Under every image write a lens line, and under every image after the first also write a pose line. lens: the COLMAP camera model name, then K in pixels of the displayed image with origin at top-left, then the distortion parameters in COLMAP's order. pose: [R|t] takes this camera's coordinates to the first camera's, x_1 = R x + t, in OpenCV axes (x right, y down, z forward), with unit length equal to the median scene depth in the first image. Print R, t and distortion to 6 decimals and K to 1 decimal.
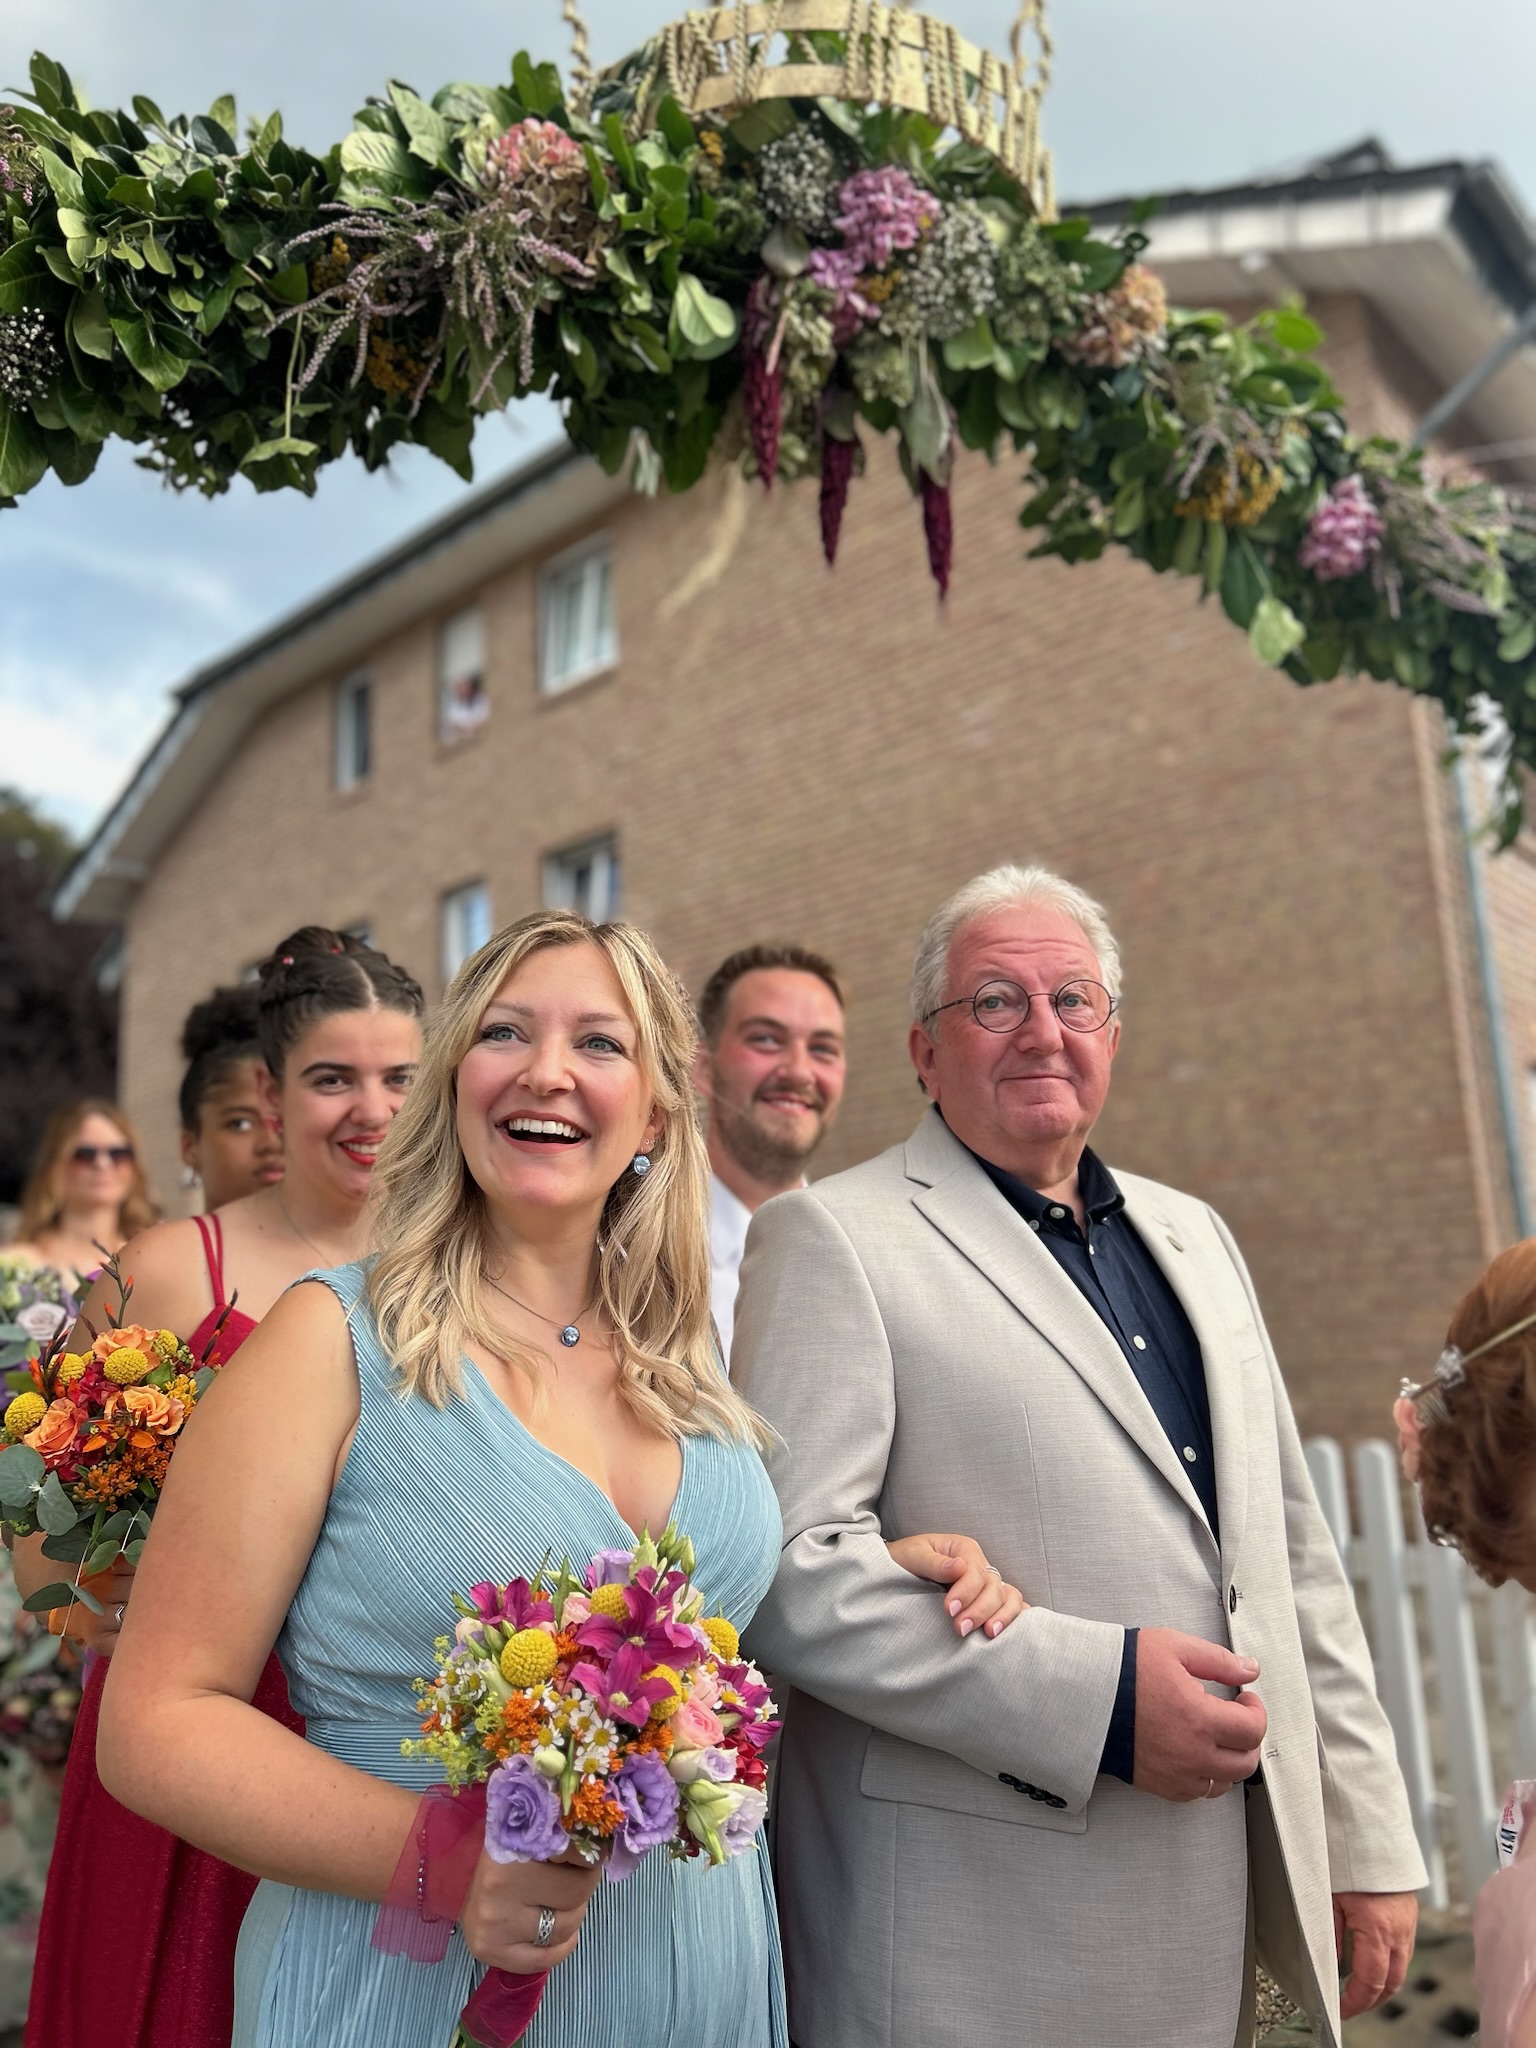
lens RADIAL K [[1537.0, 0, 755.4], [0, 1537.0, 1019.8], [0, 0, 1]] dist [0.035424, -0.044626]
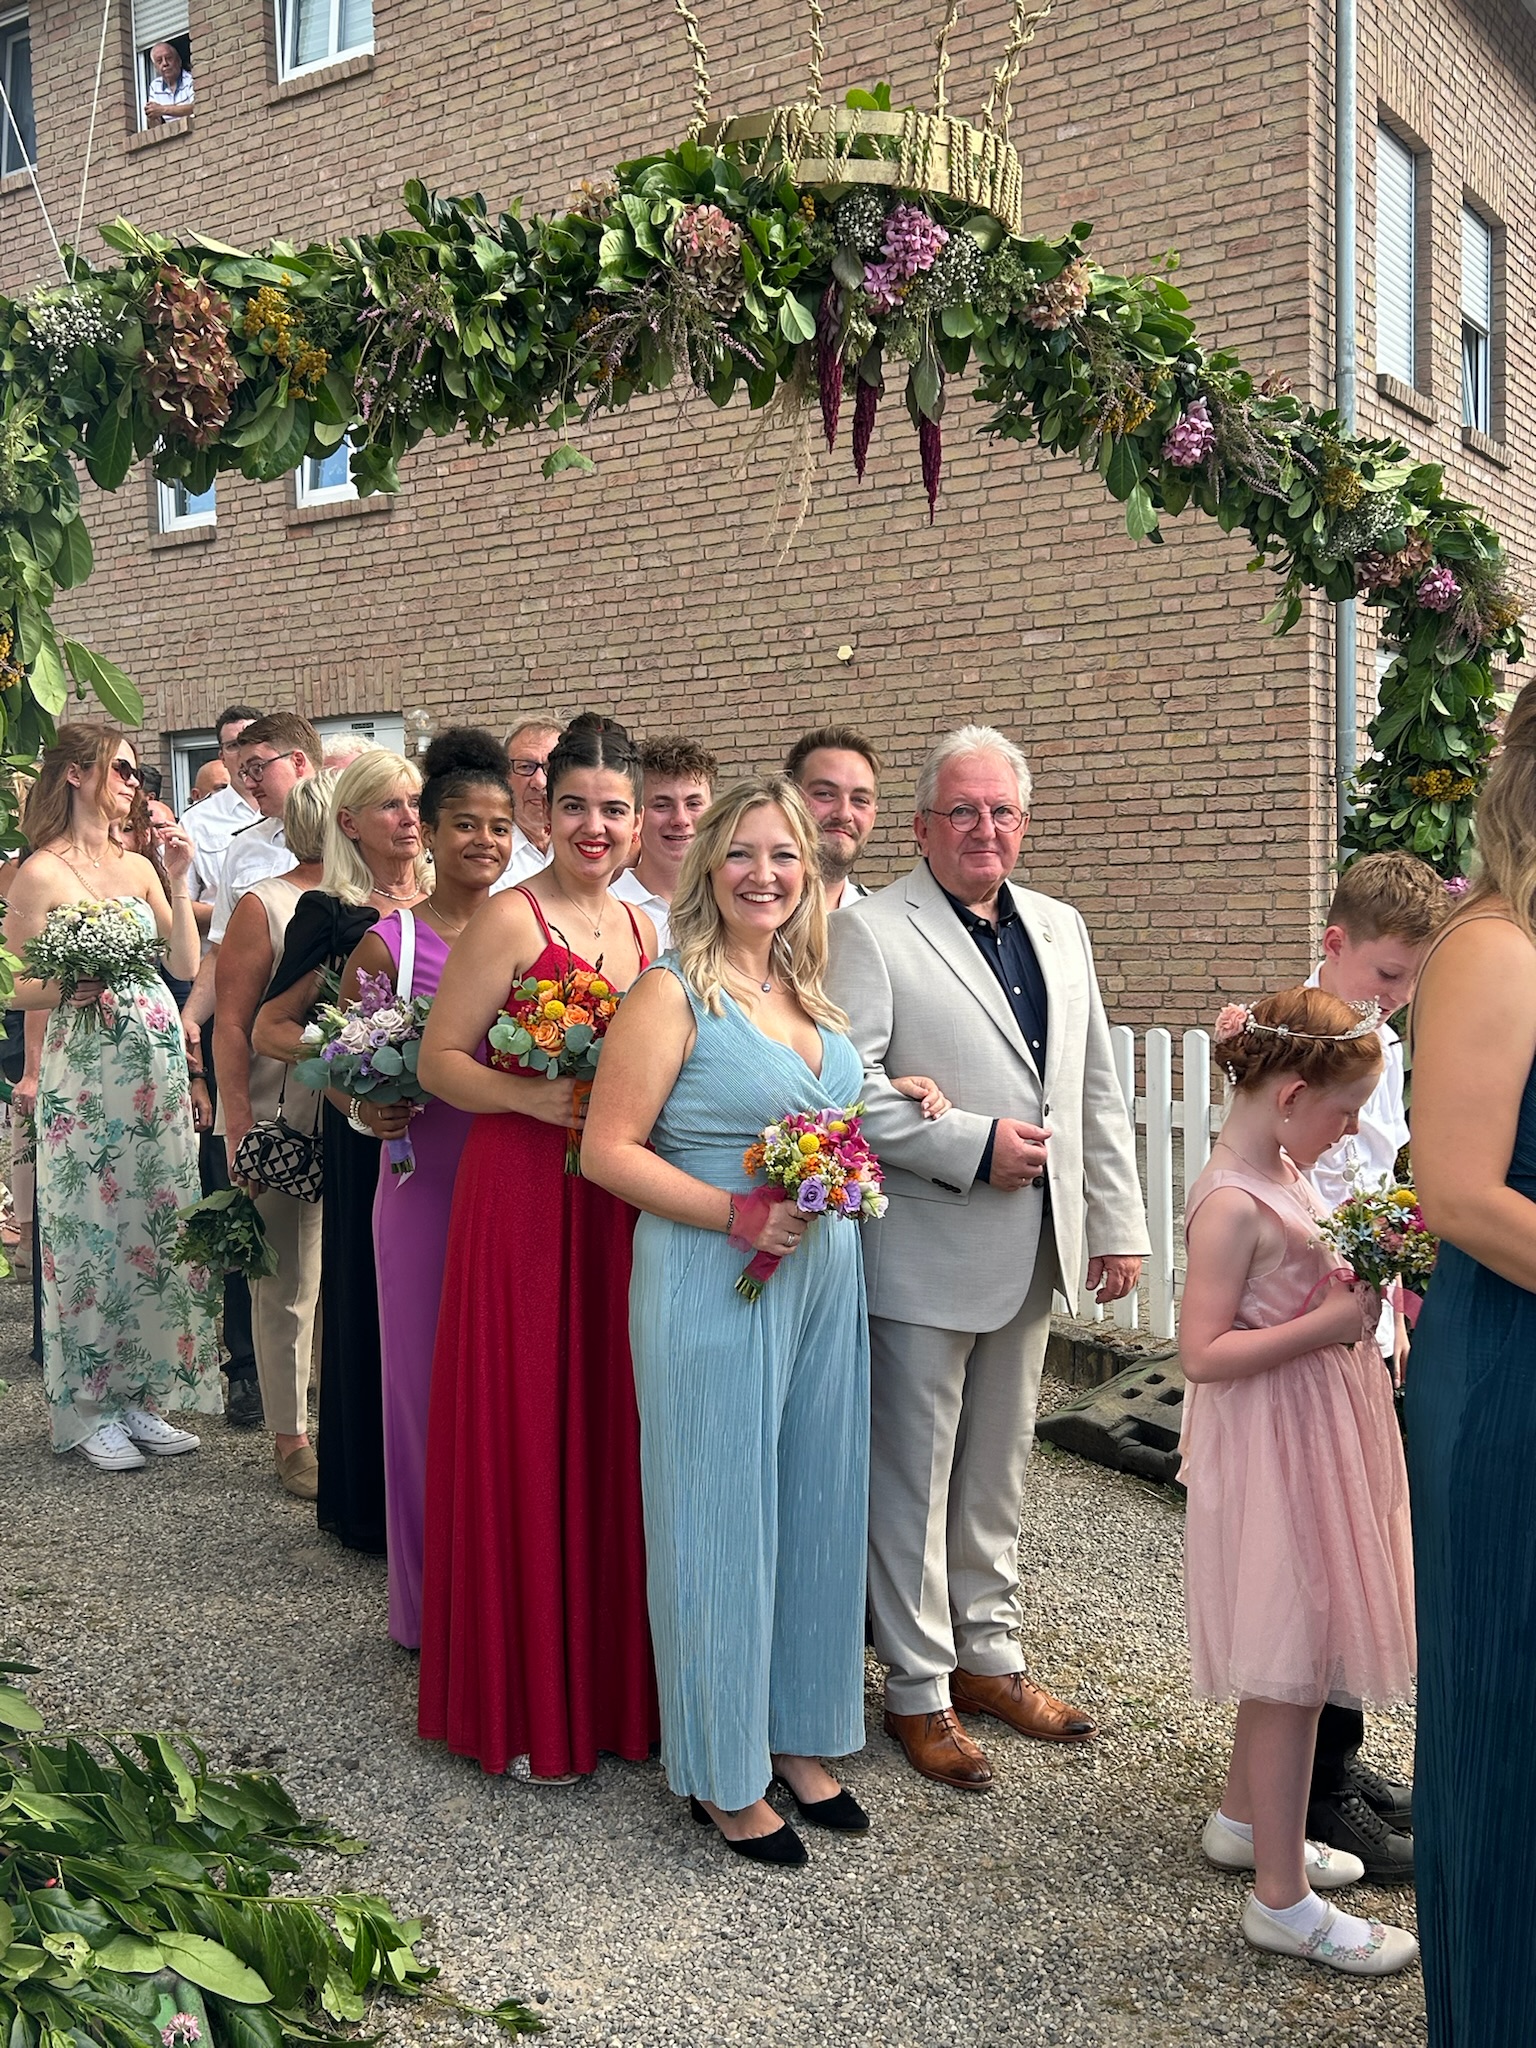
lens RADIAL K [[1974.3, 0, 768.0], [0, 1974.3, 1024.0], [0, 0, 1]] dist [-0.001650, -0.358784]
pose [[0.988293, 0.018840, 0.151399, -0.330279], [-0.059701, 0.960971, 0.270129, -0.301297], [-0.140400, -0.276005, 0.950846, -0.995614]]
